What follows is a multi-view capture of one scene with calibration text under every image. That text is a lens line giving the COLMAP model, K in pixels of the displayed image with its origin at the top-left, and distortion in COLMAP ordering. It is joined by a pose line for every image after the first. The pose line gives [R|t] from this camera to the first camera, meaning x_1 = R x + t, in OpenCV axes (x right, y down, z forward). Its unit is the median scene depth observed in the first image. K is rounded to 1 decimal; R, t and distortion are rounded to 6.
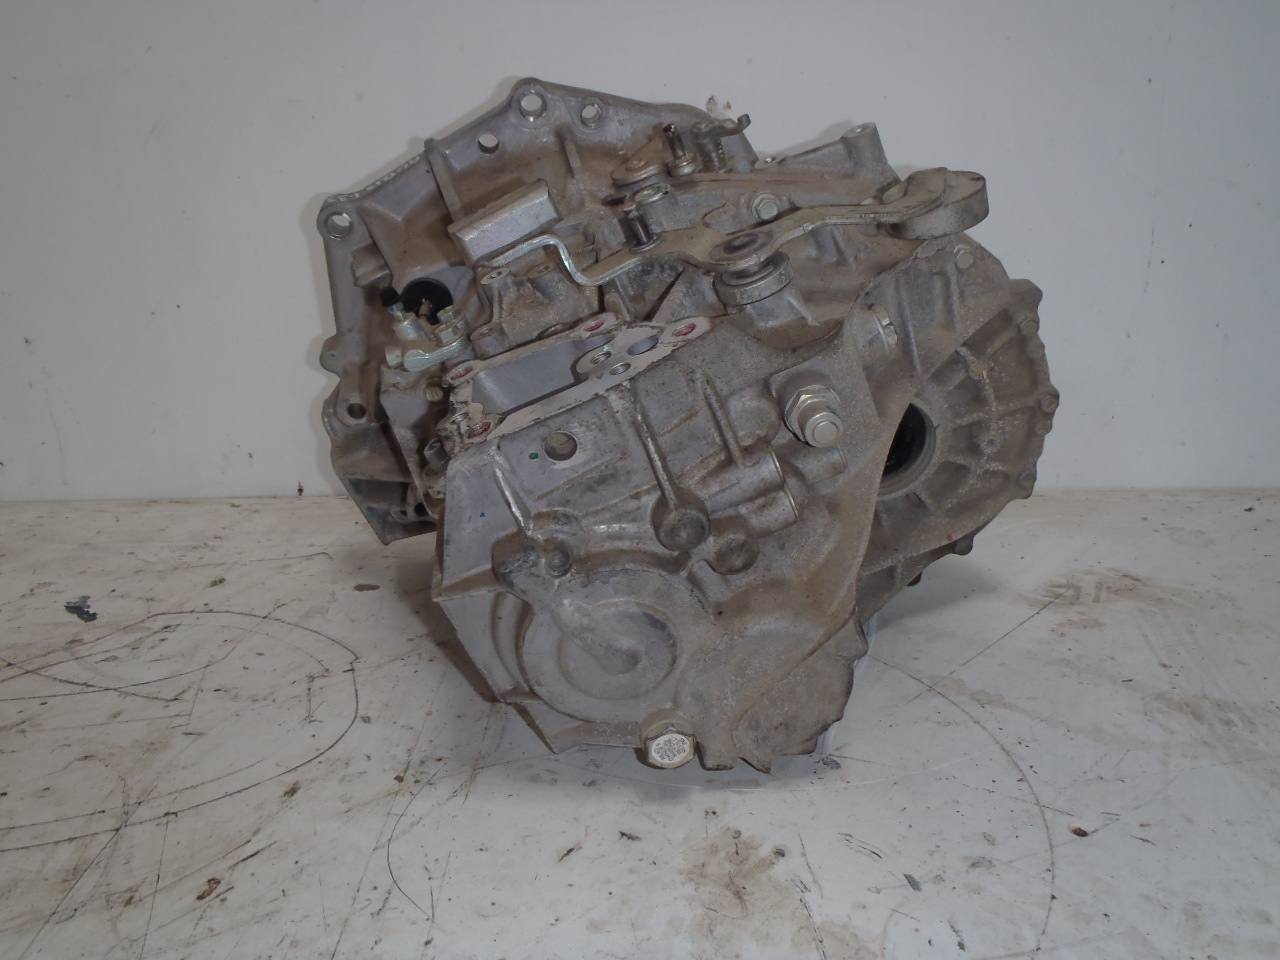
lens RADIAL K [[1047.6, 0, 642.7], [0, 1047.6, 487.9], [0, 0, 1]] dist [-0.019110, 0.007418]
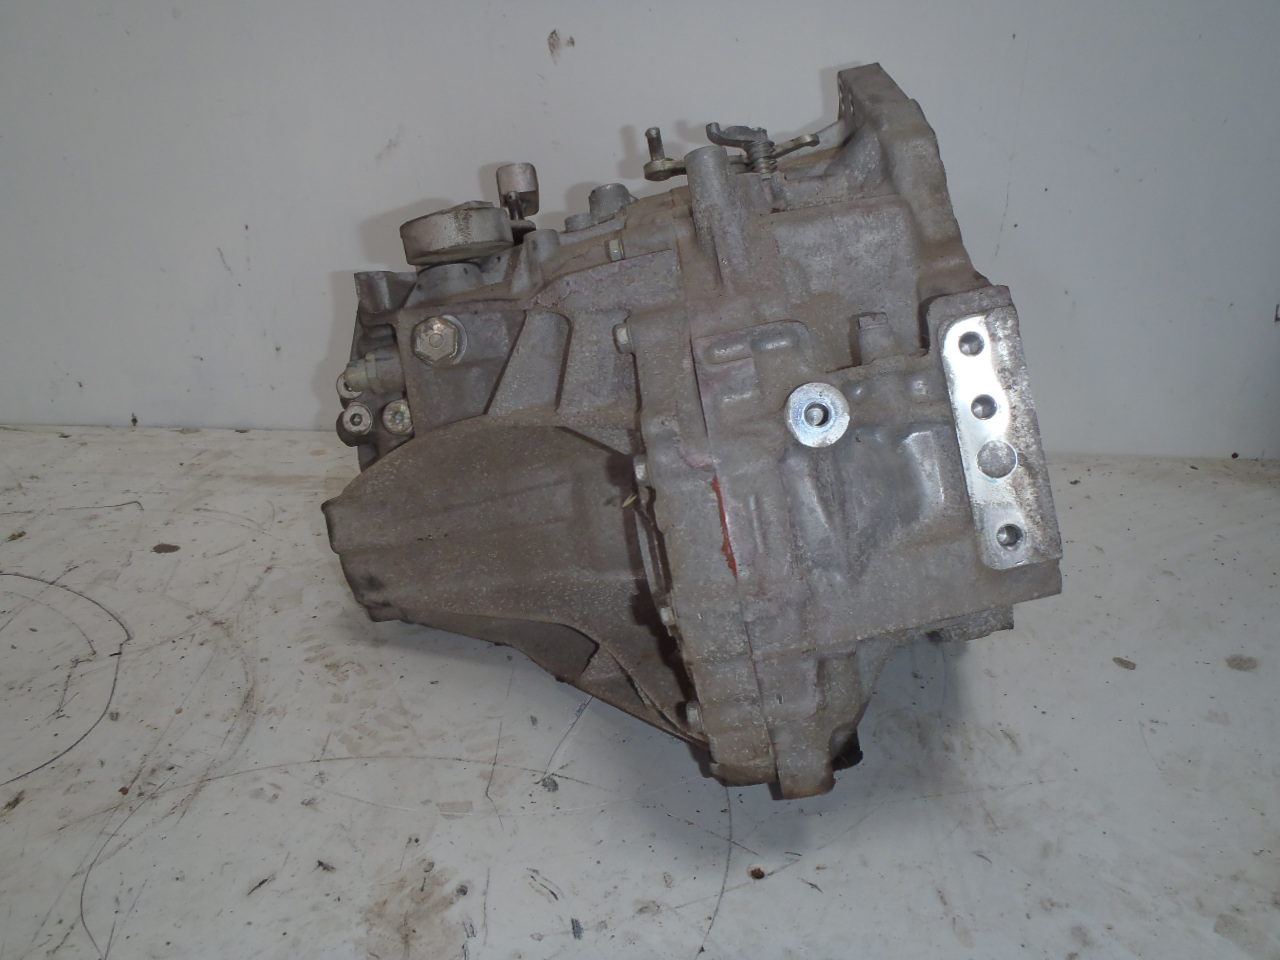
lens RADIAL K [[1047.6, 0, 641.6], [0, 1047.6, 487.8], [0, 0, 1]] dist [-0.019110, 0.007418]
pose [[0.998677, 0.035617, 0.037096, 0.224863], [-0.040443, 0.989506, 0.138716, -0.177486], [-0.031766, -0.140033, 0.989637, 0.012548]]
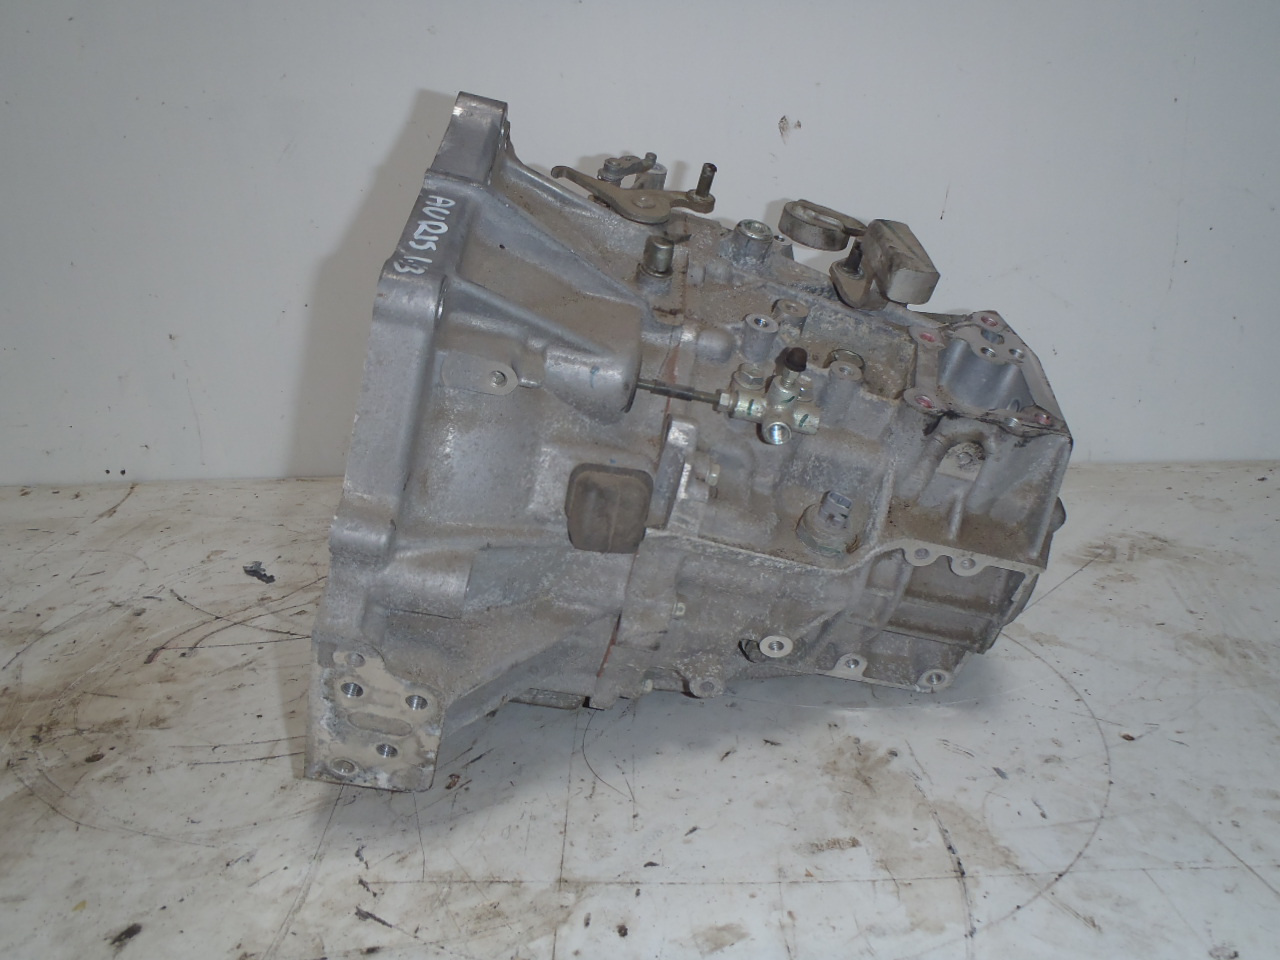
lens RADIAL K [[1047.6, 0, 642.1], [0, 1047.6, 479.7], [0, 0, 1]] dist [-0.019110, 0.007418]
pose [[0.999939, -0.007018, -0.008568, -0.141262], [0.007177, 0.999800, 0.018649, -0.008946], [0.008436, -0.018710, 0.999789, -0.236302]]
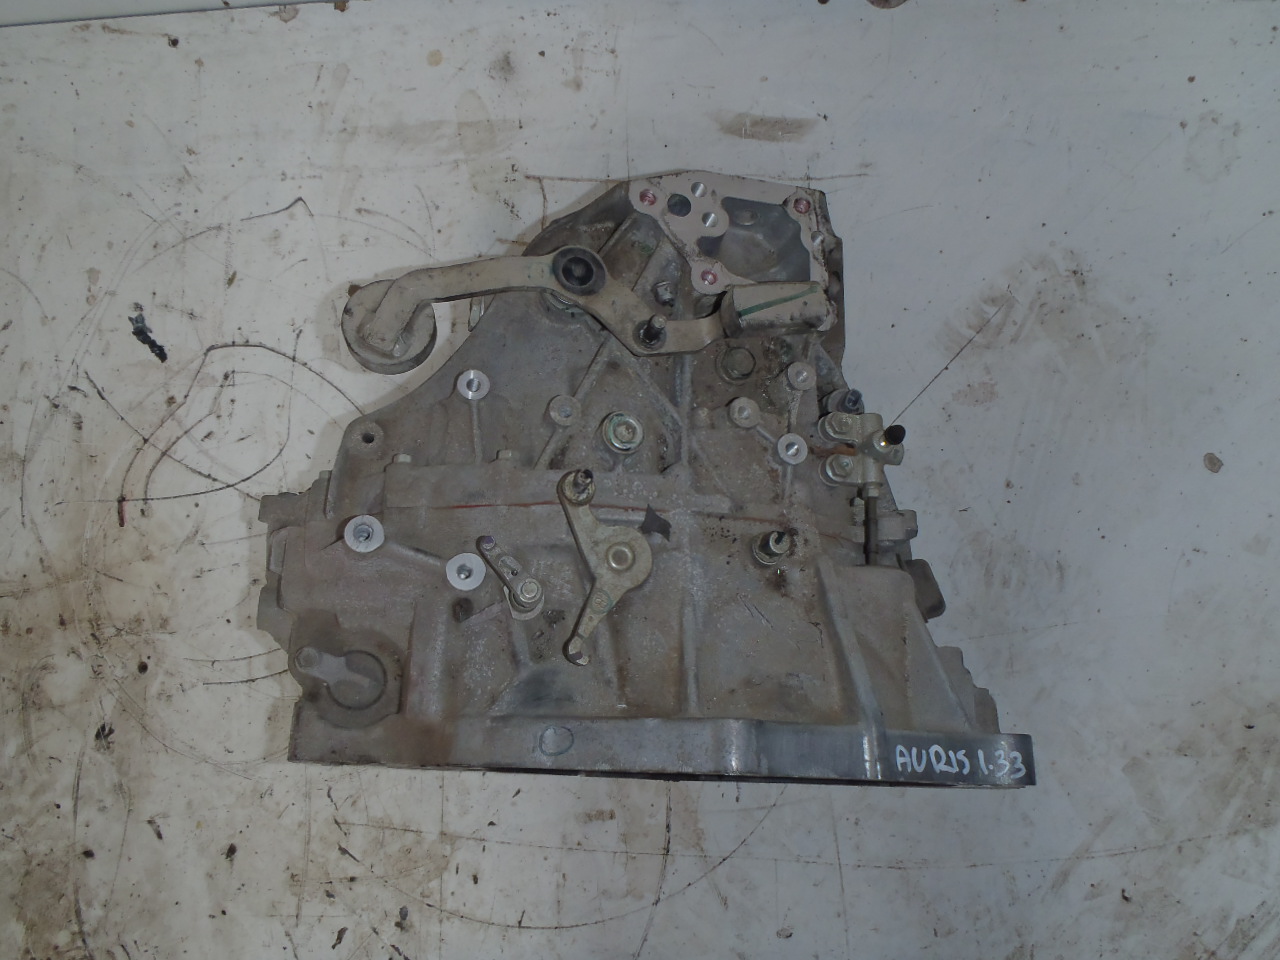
lens RADIAL K [[1047.6, 0, 639.2], [0, 1047.6, 481.9], [0, 0, 1]] dist [-0.019110, 0.007418]
pose [[0.986269, 0.020980, -0.163811, 0.333066], [0.150199, 0.298434, 0.942538, -1.285845], [0.068661, -0.954200, 0.291185, 0.748692]]
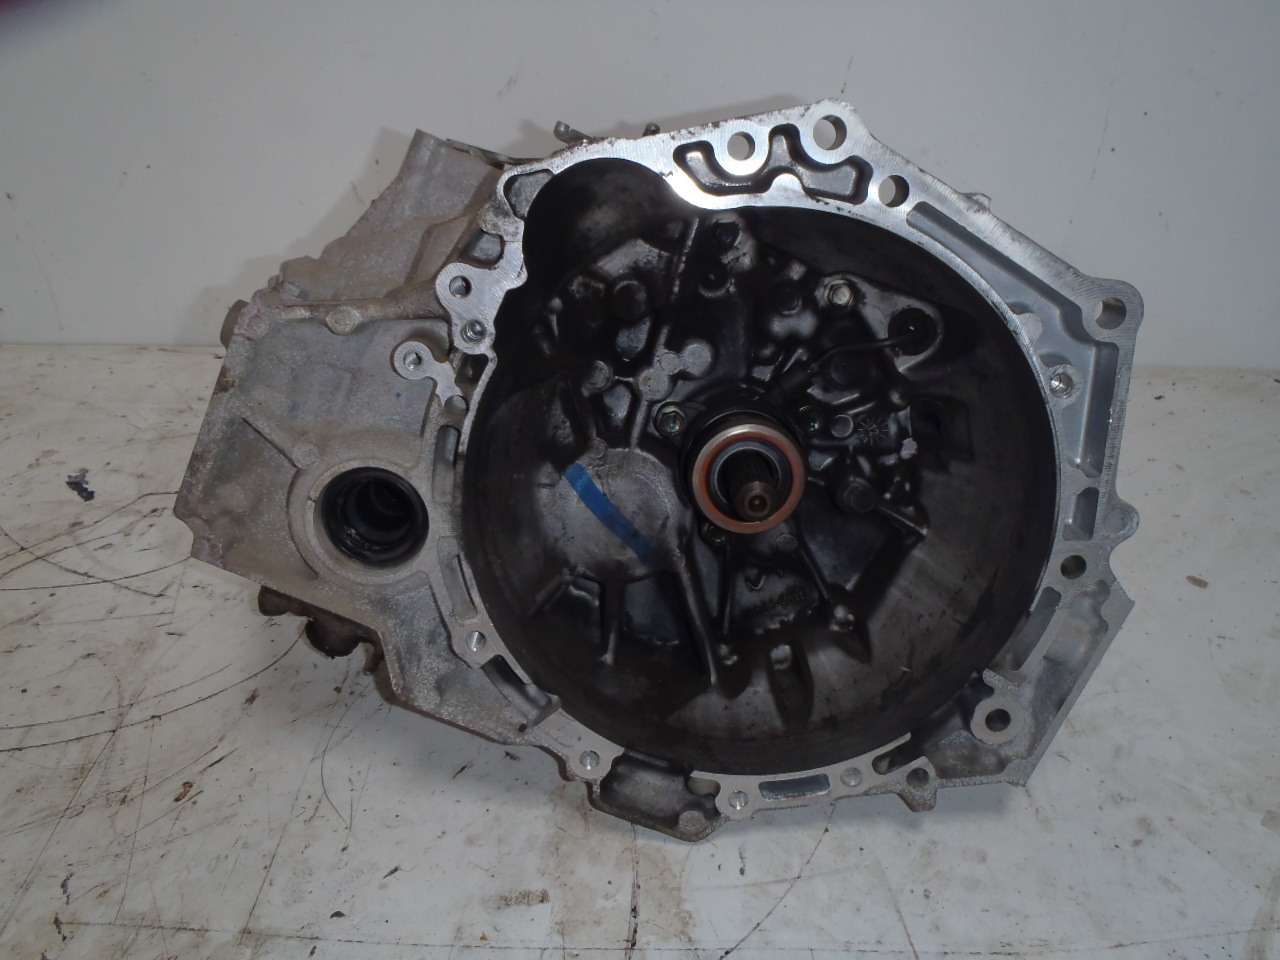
lens RADIAL K [[1047.6, 0, 641.5], [0, 1047.6, 477.8], [0, 0, 1]] dist [-0.019110, 0.007418]
pose [[0.999187, 0.033967, -0.021708, 0.144489], [-0.027242, 0.965905, 0.257461, -0.291597], [0.029713, -0.256661, 0.966045, -0.121515]]
